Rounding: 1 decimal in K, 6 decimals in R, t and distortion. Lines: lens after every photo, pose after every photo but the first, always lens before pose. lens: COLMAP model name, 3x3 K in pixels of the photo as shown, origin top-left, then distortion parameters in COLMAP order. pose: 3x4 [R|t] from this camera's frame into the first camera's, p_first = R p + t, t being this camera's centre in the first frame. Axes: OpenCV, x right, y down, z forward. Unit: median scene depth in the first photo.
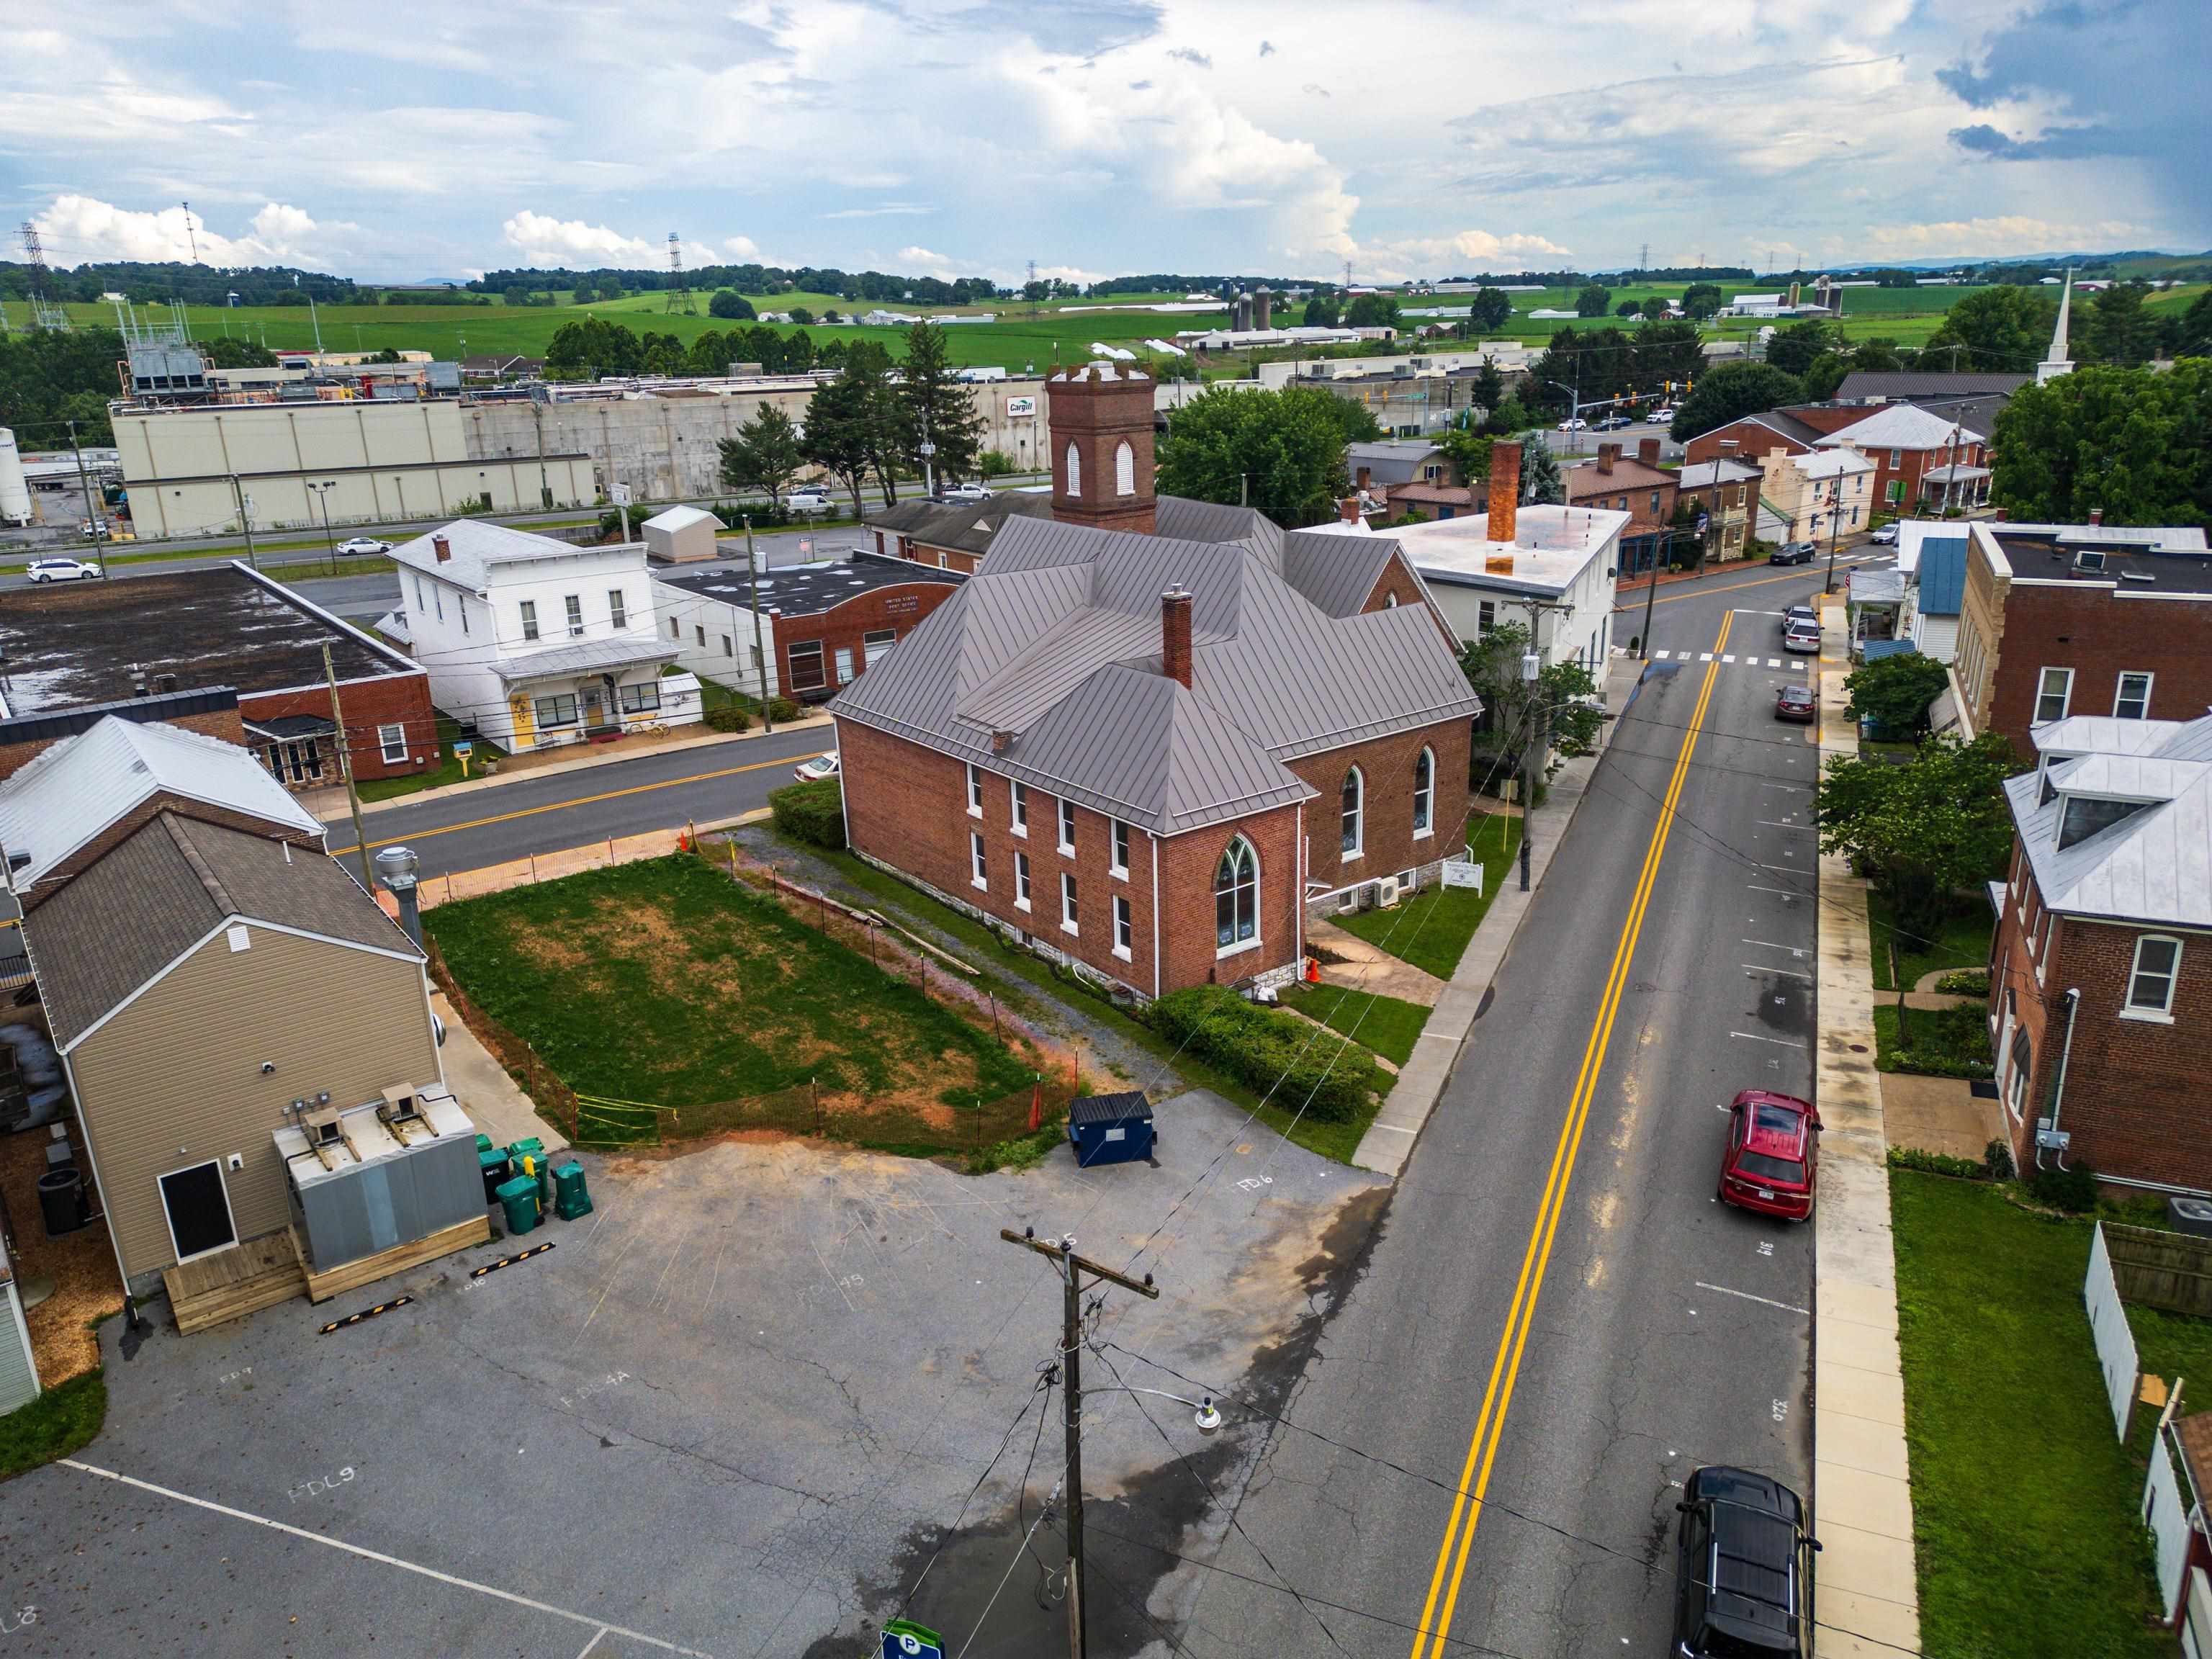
lens RADIAL K [[1547.1, 0, 1113.9], [0, 1547.1, 825.2], [0, 0, 1]] dist [0.074721, -0.077569]
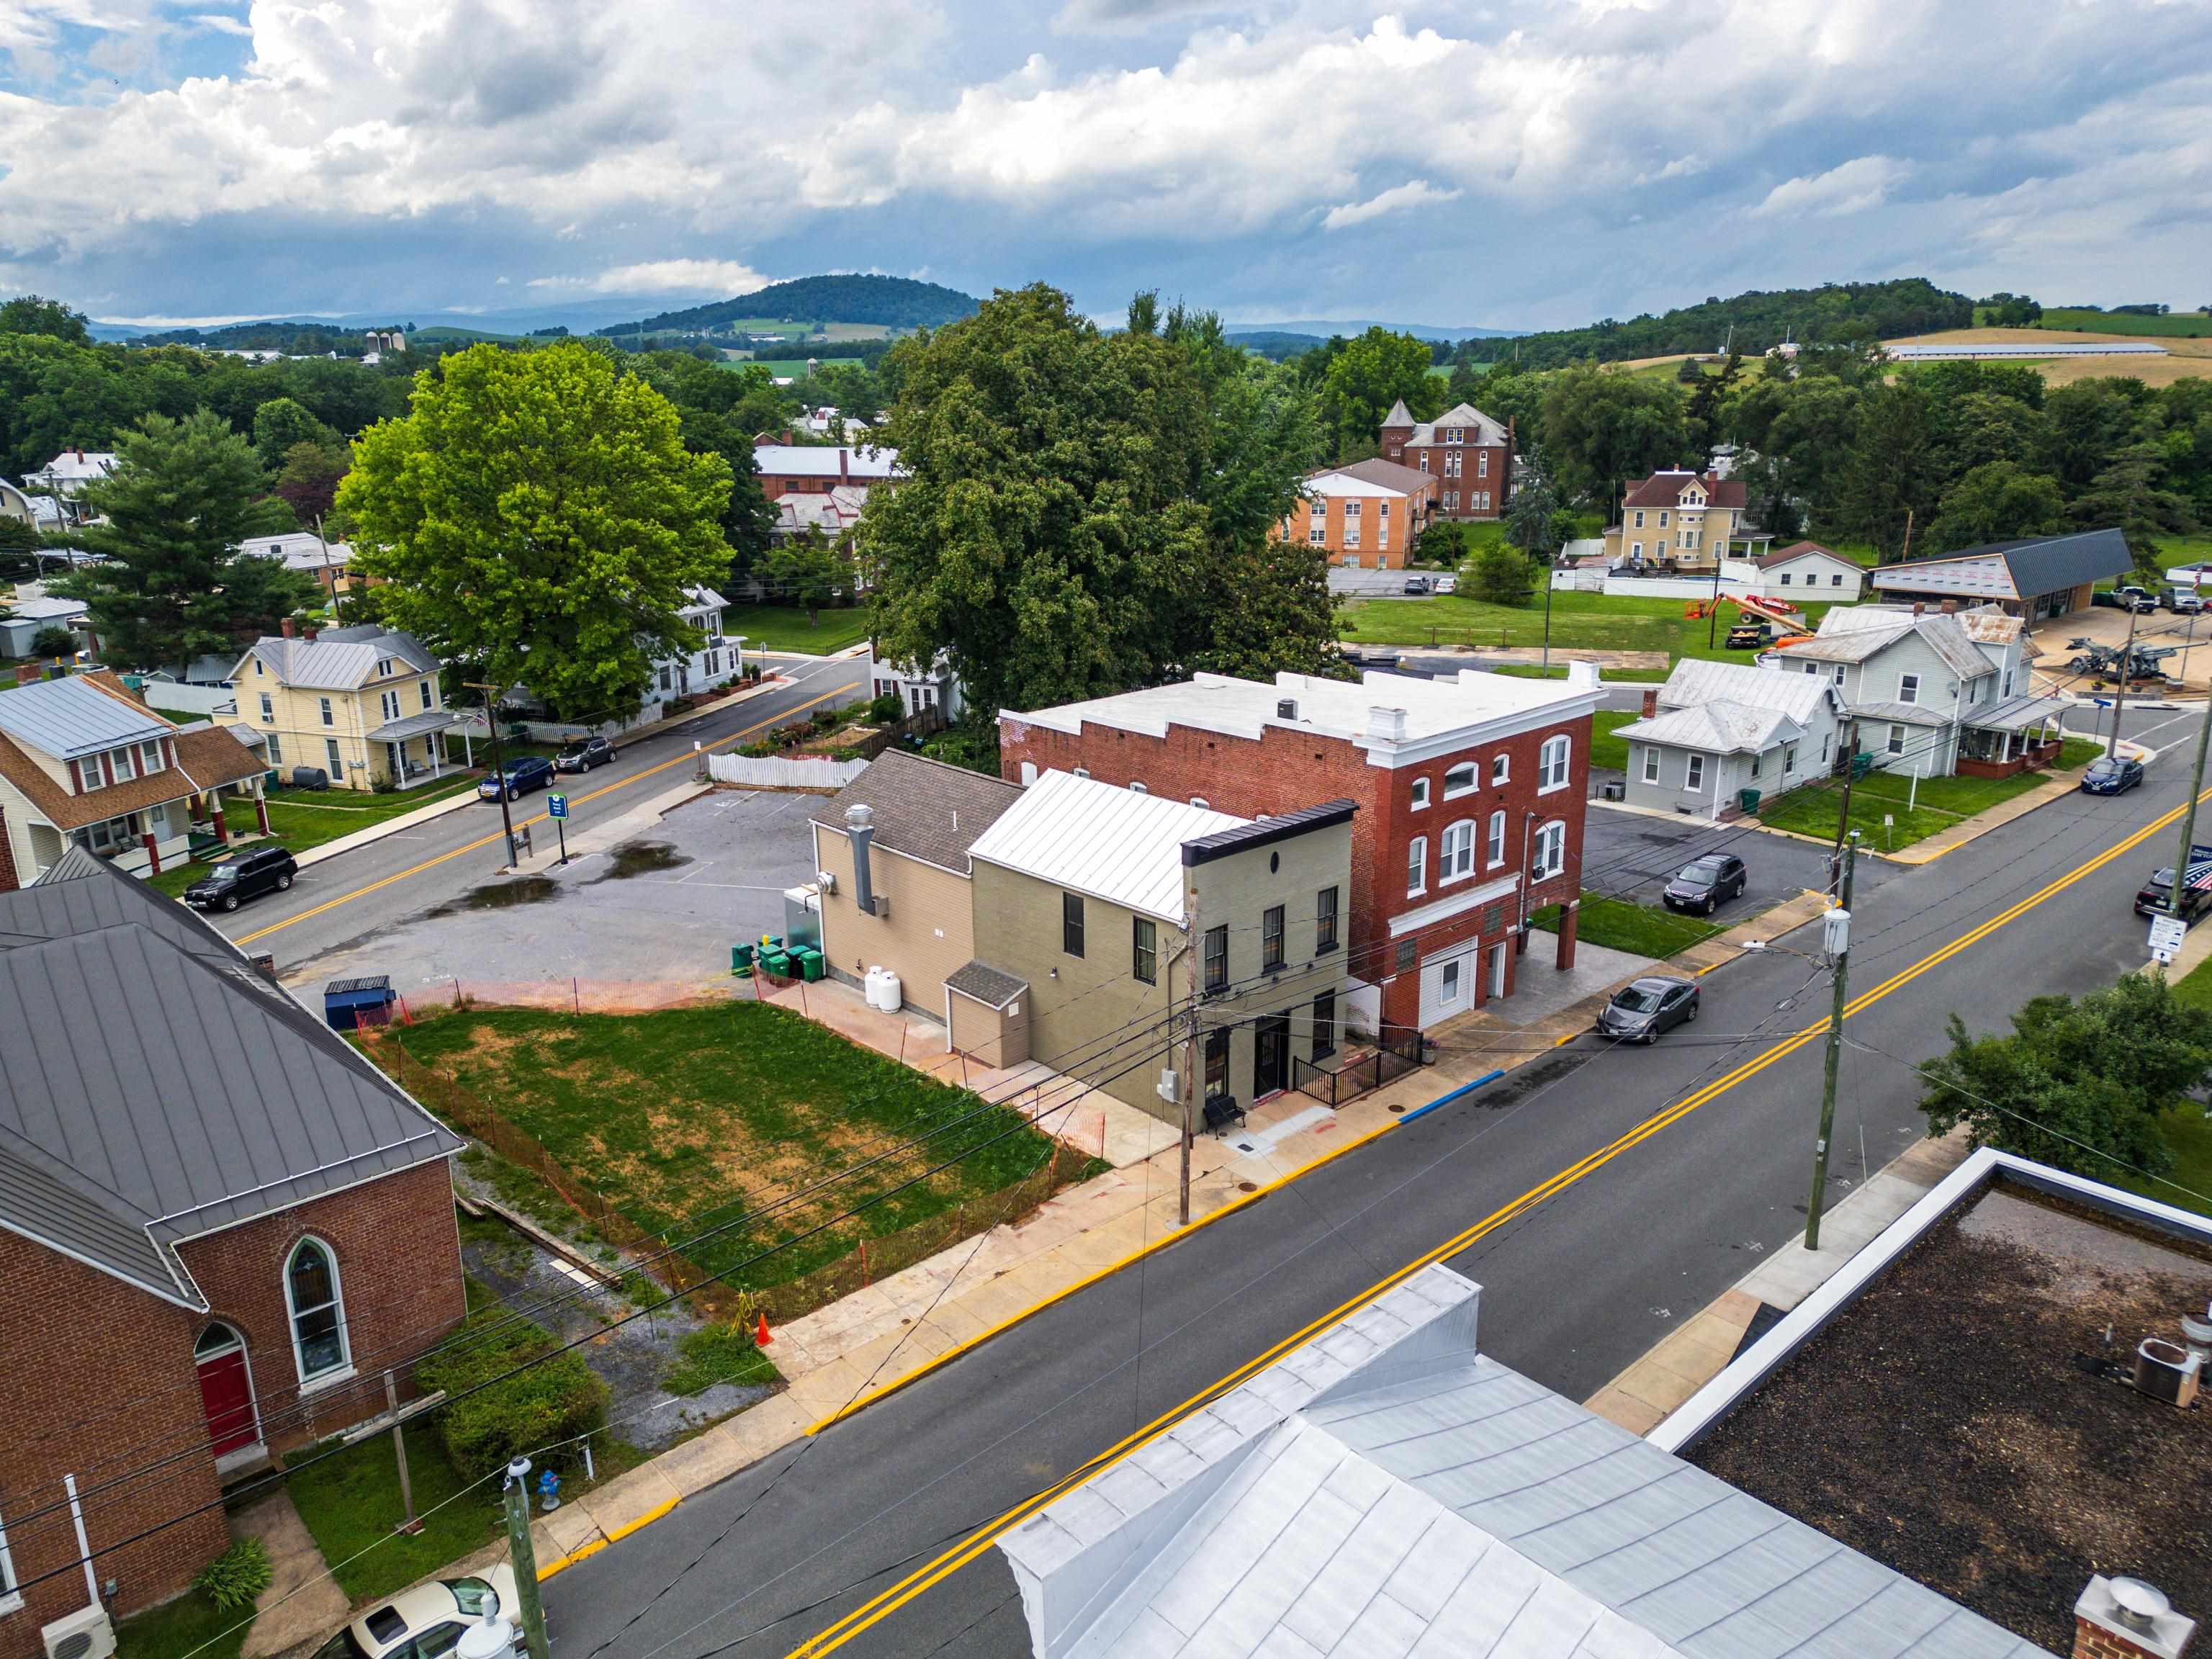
lens RADIAL K [[1547.1, 0, 1113.9], [0, 1547.1, 825.2], [0, 0, 1]] dist [0.074721, -0.077569]
pose [[-0.995008, 0.059971, -0.079765, -0.346316], [0.004143, 0.823424, 0.567412, -0.441809], [0.099709, 0.564249, -0.819562, 1.289324]]
